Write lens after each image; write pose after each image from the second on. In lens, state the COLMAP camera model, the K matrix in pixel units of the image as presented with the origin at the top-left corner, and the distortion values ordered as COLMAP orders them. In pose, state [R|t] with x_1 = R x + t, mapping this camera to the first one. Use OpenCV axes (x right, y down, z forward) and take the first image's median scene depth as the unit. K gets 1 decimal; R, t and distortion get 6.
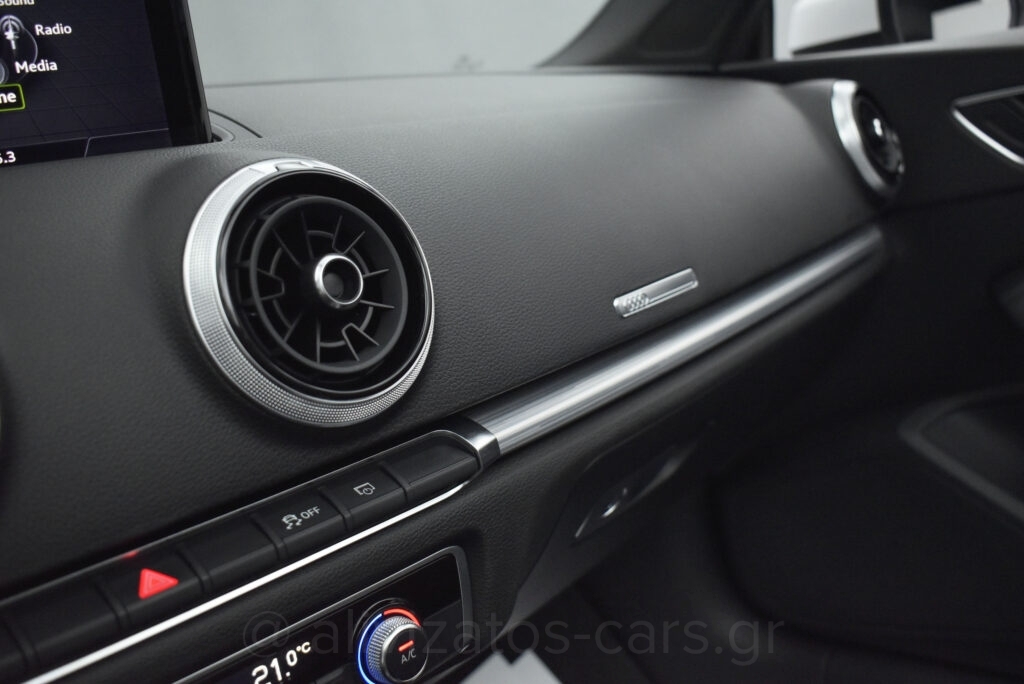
lens RADIAL K [[998.0, 0, 512.7], [0, 998.0, 340.5], [0, 0, 1]] dist [-0.077999, 0.000000]
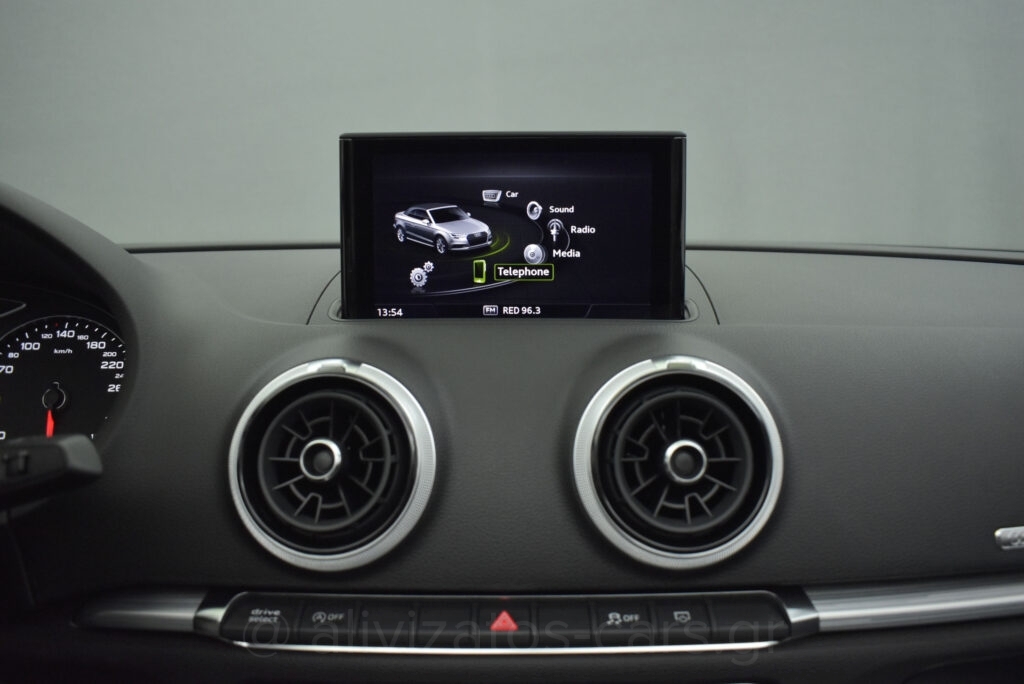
lens RADIAL K [[784.1, 0, 514.1], [0, 784.1, 342.6], [0, 0, 1]] dist [-0.107639, 0.020965]
pose [[0.706350, 0.209999, -0.675996, 0.296930], [-0.235246, 0.970343, 0.055629, -0.198749], [0.667630, 0.119732, 0.734803, 0.081066]]
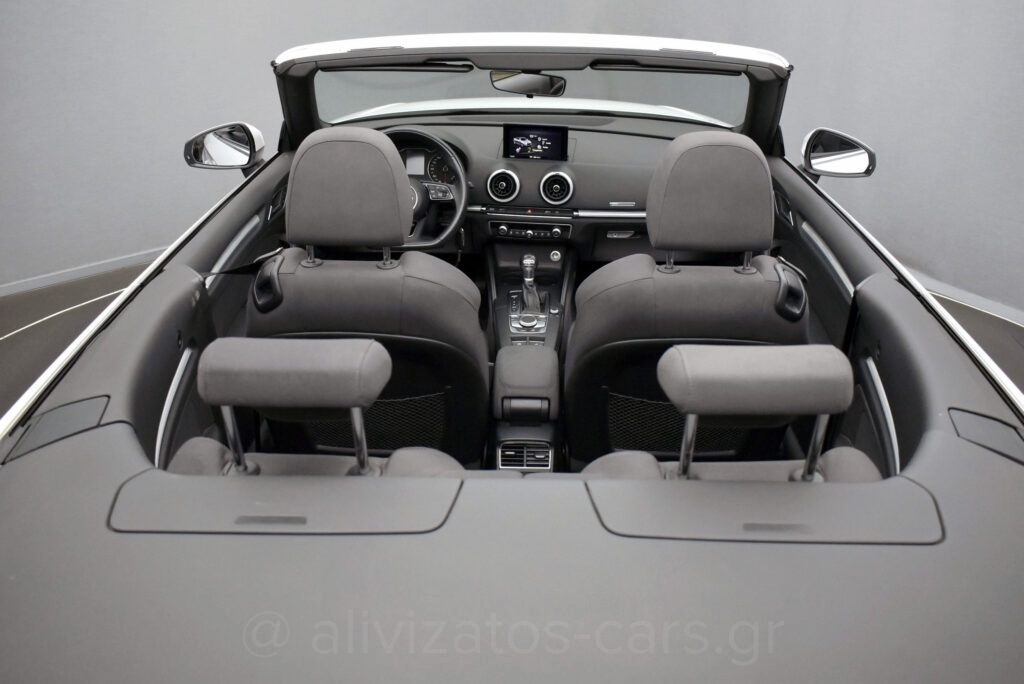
lens RADIAL K [[872.8, 0, 512.6], [0, 872.8, 335.8], [0, 0, 1]] dist [-0.102594, 0.024887]
pose [[0.602496, 0.493046, -0.627617, 4.635094], [-0.245394, 0.862713, 0.442162, -2.054976], [0.759460, -0.112387, 0.640772, -3.989063]]
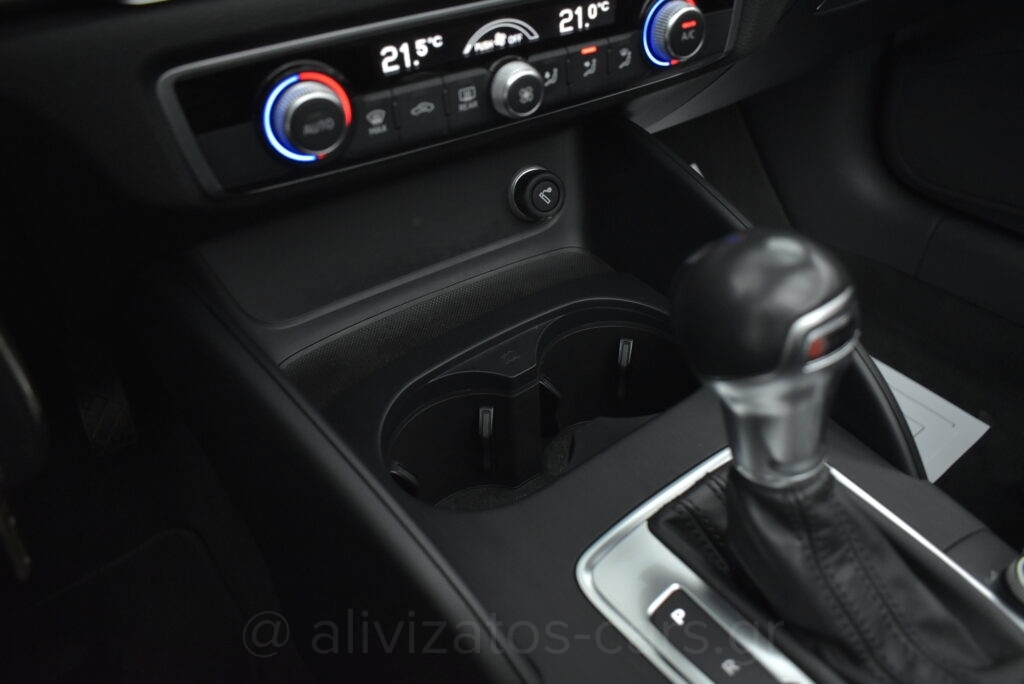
lens RADIAL K [[784.1, 0, 515.3], [0, 784.1, 343.3], [0, 0, 1]] dist [-0.107639, 0.020965]
pose [[0.968710, 0.220852, -0.113253, -0.122323], [-0.142817, 0.869192, 0.473400, 0.242267], [0.202990, -0.442413, 0.873536, 0.033181]]
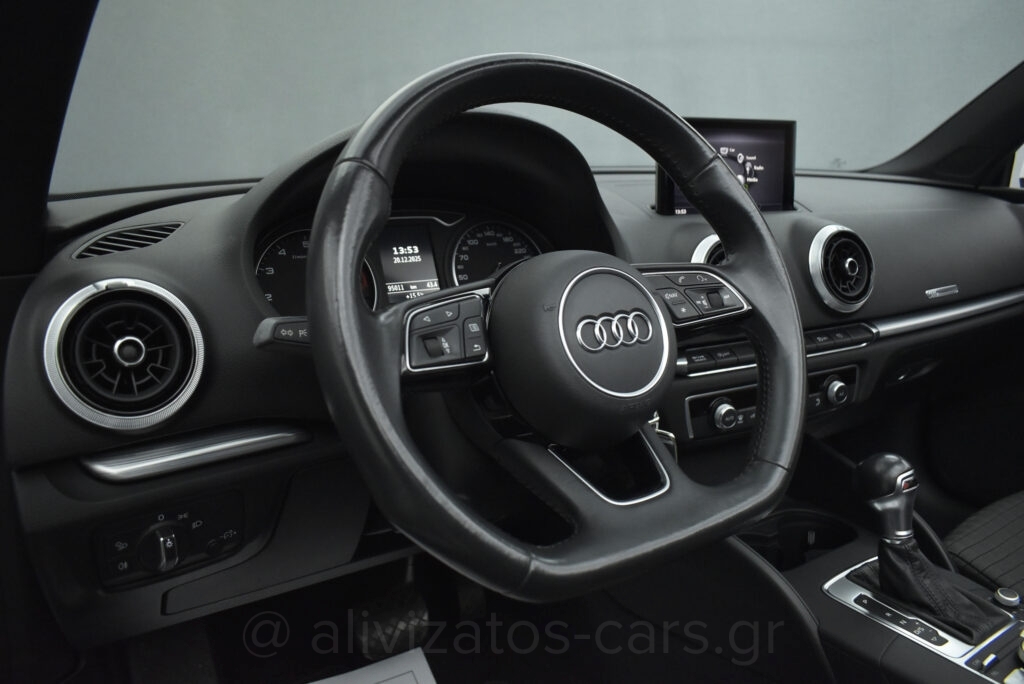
lens RADIAL K [[784.1, 0, 513.6], [0, 784.1, 341.3], [0, 0, 1]] dist [-0.107639, 0.020965]
pose [[0.944647, 0.184920, -0.271010, -0.450754], [-0.173326, 0.982628, 0.066329, 0.183660], [0.278568, -0.015685, 0.960288, -1.538866]]
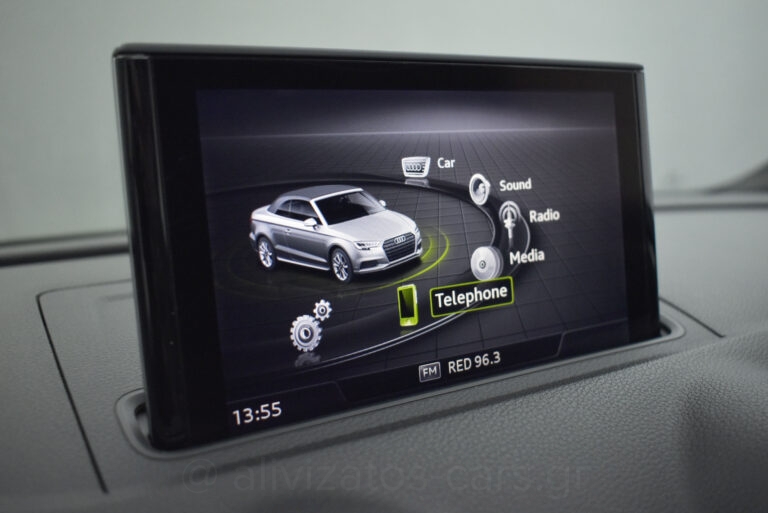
lens RADIAL K [[748.5, 0, 387.1], [0, 748.5, 252.4], [0, 0, 1]] dist [-0.077999, 0.000000]
pose [[0.973998, 0.081123, -0.211533, -0.474235], [-0.102338, 0.990548, -0.091335, -0.210573], [0.202124, 0.110608, 0.973094, 0.299466]]
